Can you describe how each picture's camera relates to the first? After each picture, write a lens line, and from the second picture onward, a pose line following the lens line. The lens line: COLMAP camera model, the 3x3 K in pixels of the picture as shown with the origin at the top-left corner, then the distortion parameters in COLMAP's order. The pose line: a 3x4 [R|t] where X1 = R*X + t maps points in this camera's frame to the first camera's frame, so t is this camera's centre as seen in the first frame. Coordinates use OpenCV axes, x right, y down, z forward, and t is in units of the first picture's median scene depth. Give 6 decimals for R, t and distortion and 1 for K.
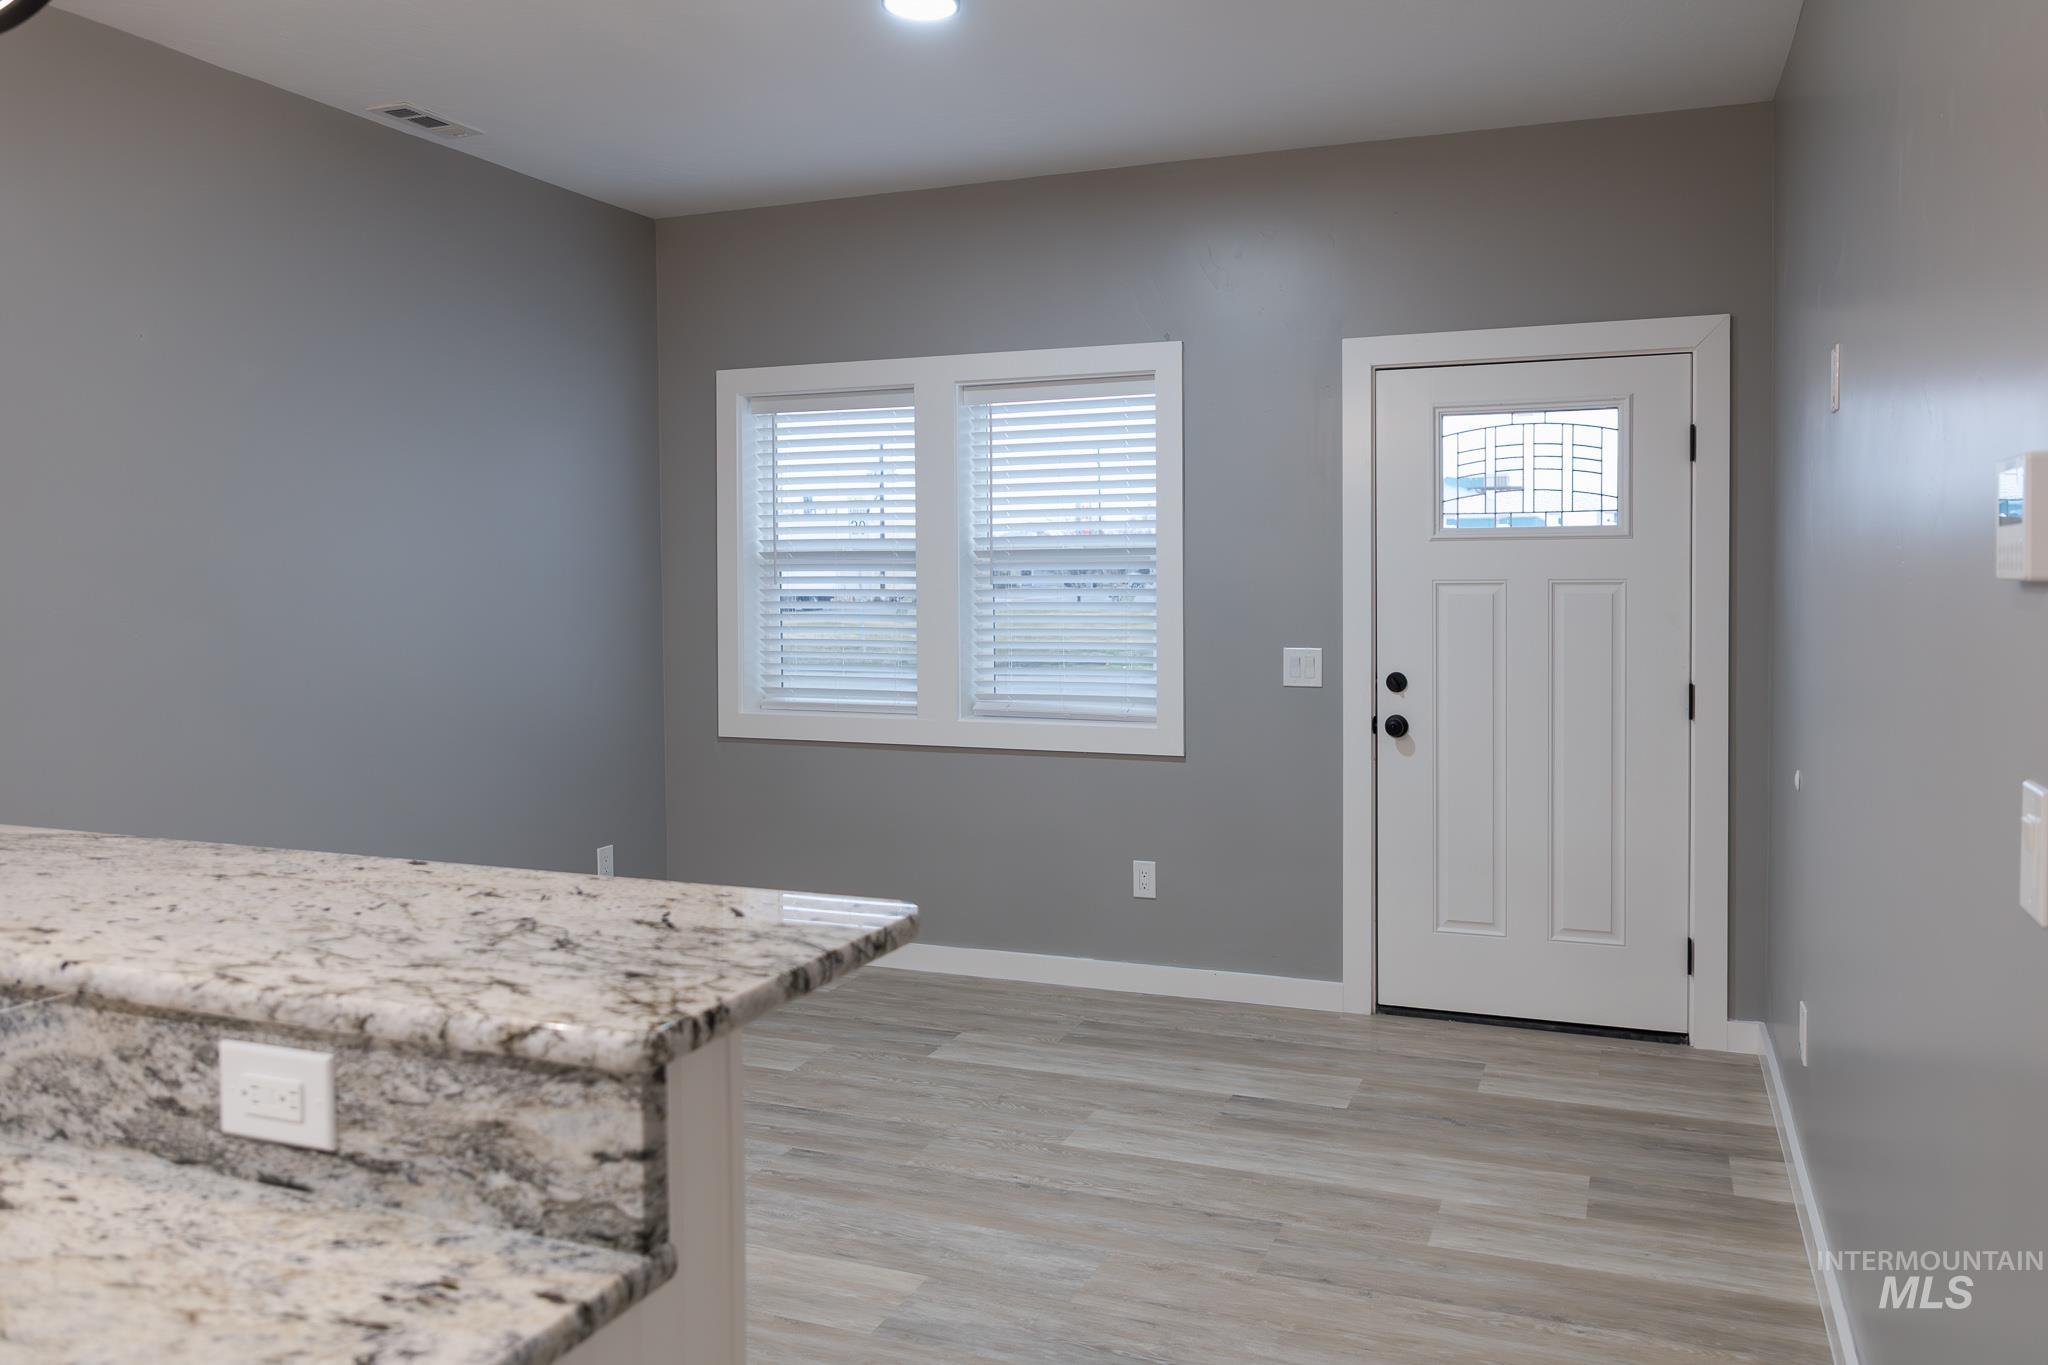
lens RADIAL K [[1432.1, 0, 1033.5], [0, 1432.1, 598.8], [0, 0, 1]] dist [-0.004846, 0.001100]
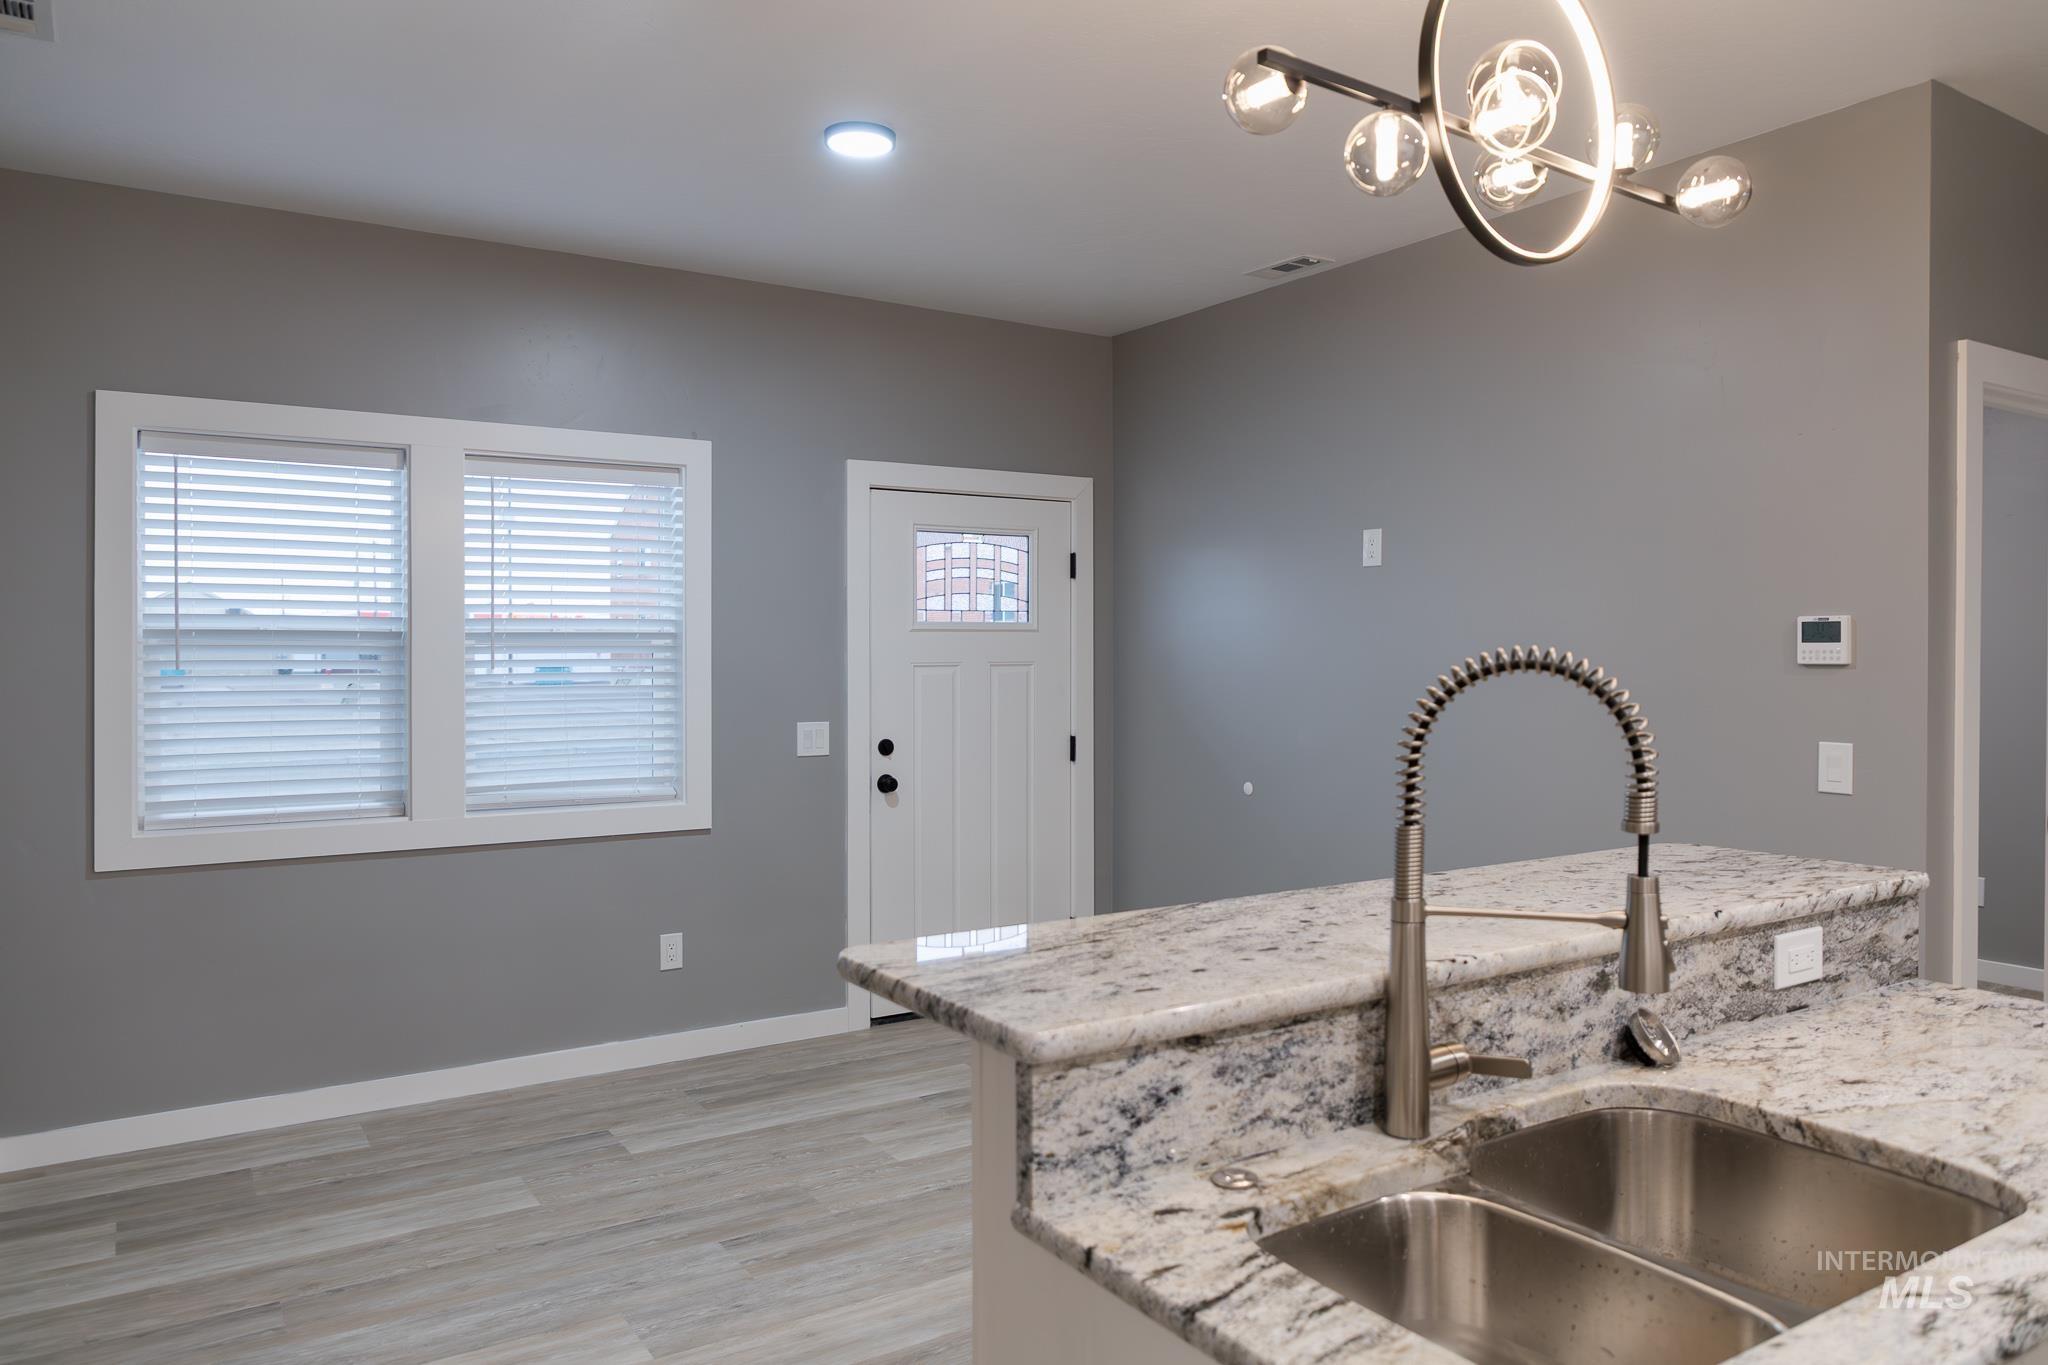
lens RADIAL K [[1437.6, 0, 1026.1], [0, 1437.6, 651.8], [0, 0, 1]] dist [-0.006995, 0.007761]
pose [[0.585404, 0.003358, 0.810735, -0.707093], [0.012276, 0.999840, -0.013005, -0.005635], [-0.810649, 0.017566, 0.585269, 0.203558]]
